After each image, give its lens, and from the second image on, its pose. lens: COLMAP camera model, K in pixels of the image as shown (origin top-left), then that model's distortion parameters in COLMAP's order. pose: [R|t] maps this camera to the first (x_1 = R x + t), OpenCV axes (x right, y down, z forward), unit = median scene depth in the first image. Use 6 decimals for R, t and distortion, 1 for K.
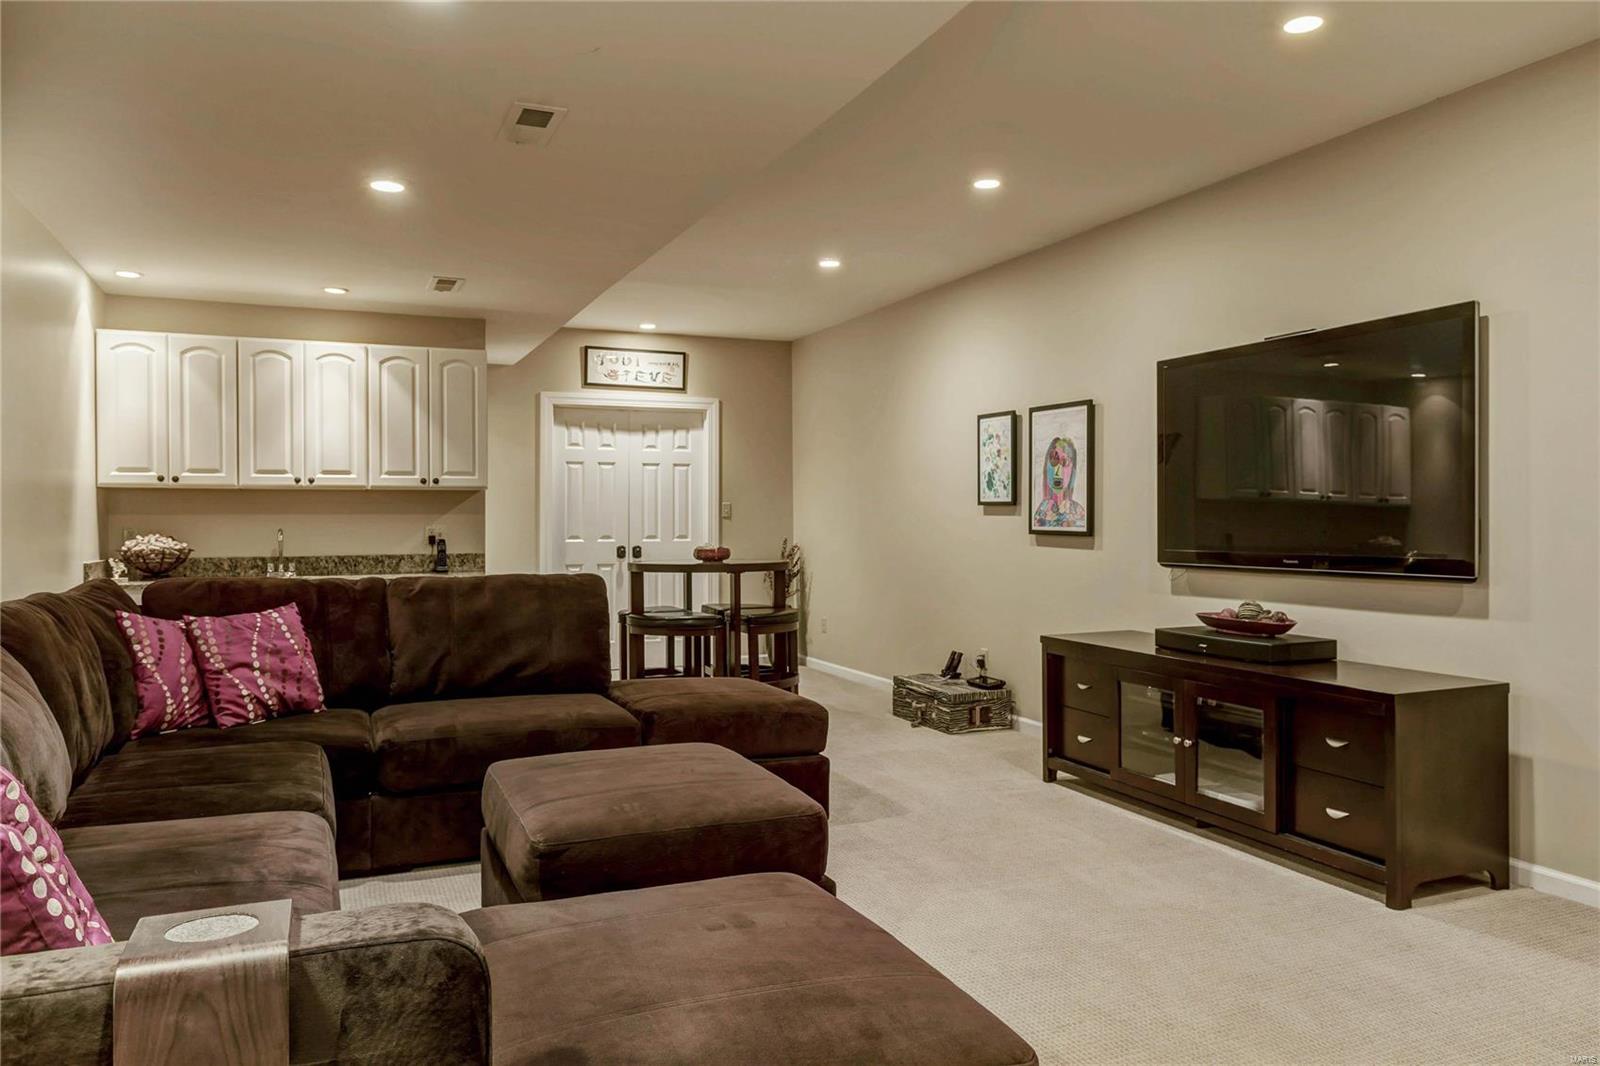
lens RADIAL K [[1119.4, 0, 800.7], [0, 1119.4, 545.7], [0, 0, 1]] dist [0.000738, 0.001693]
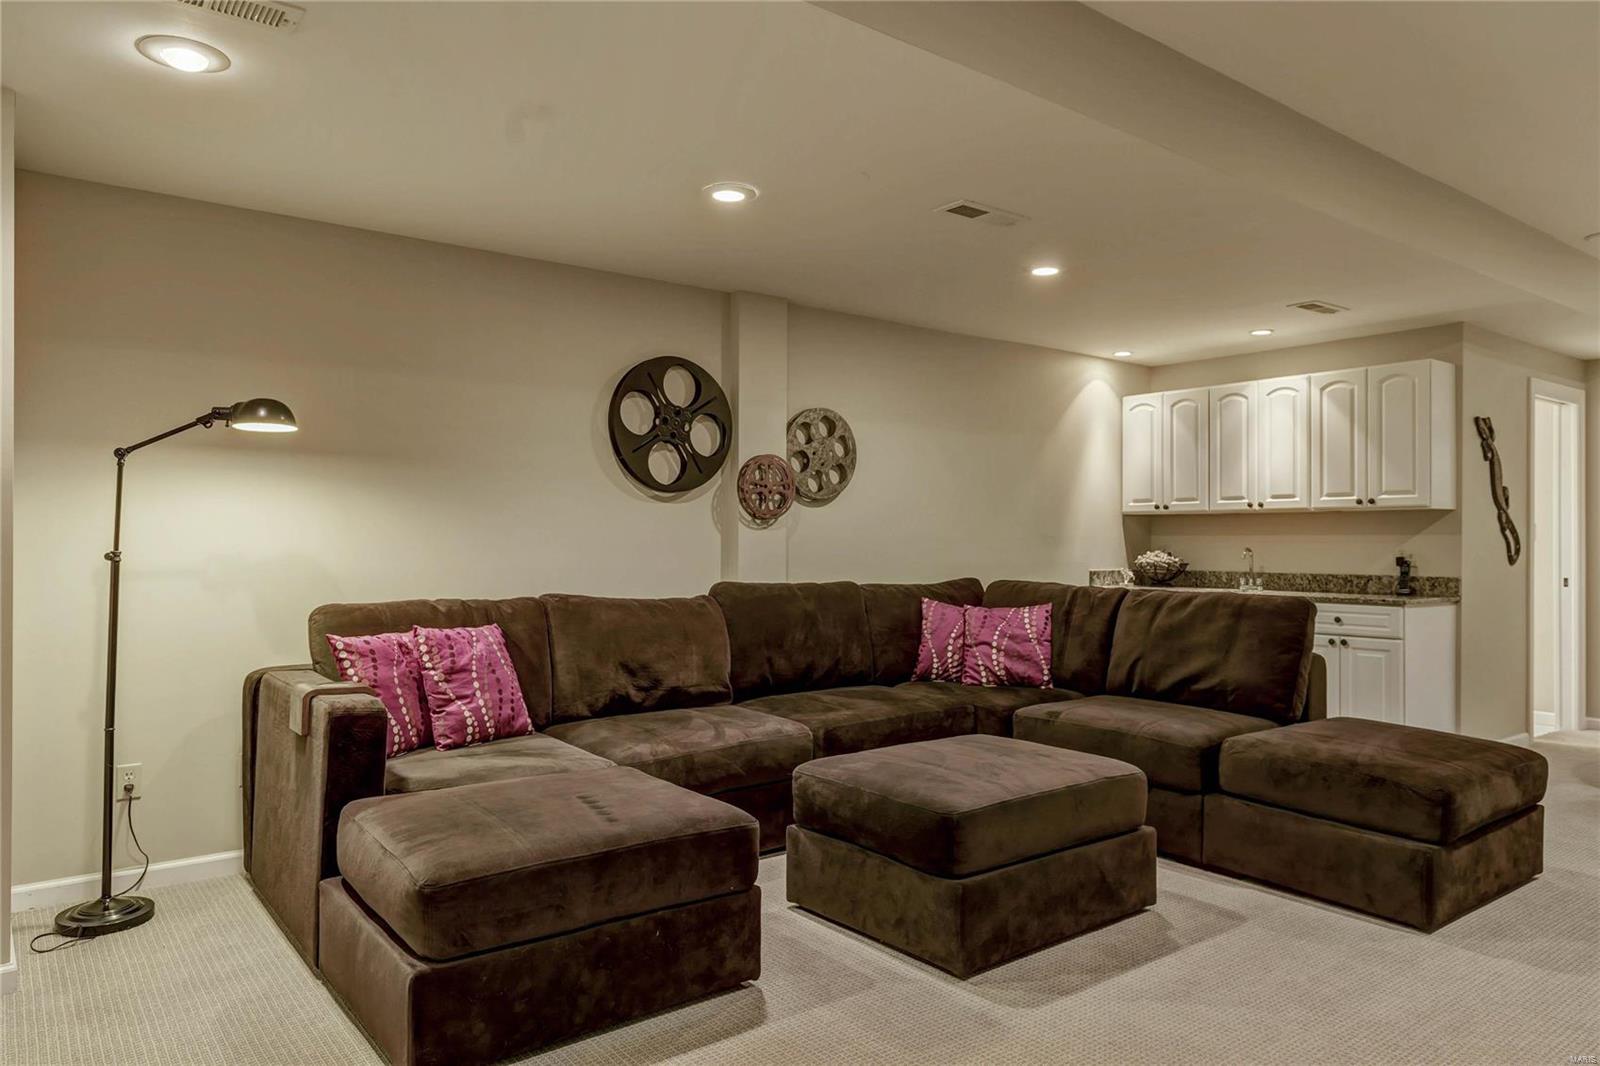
lens RADIAL K [[1044.3, 0, 803.1], [0, 1044.3, 559.7], [0, 0, 1]] dist [0.003362, 0.001377]
pose [[0.252069, 0.021387, -0.967473, 0.482471], [-0.027319, 0.999515, 0.014977, -0.006929], [0.967324, 0.022655, 0.252531, 0.314893]]
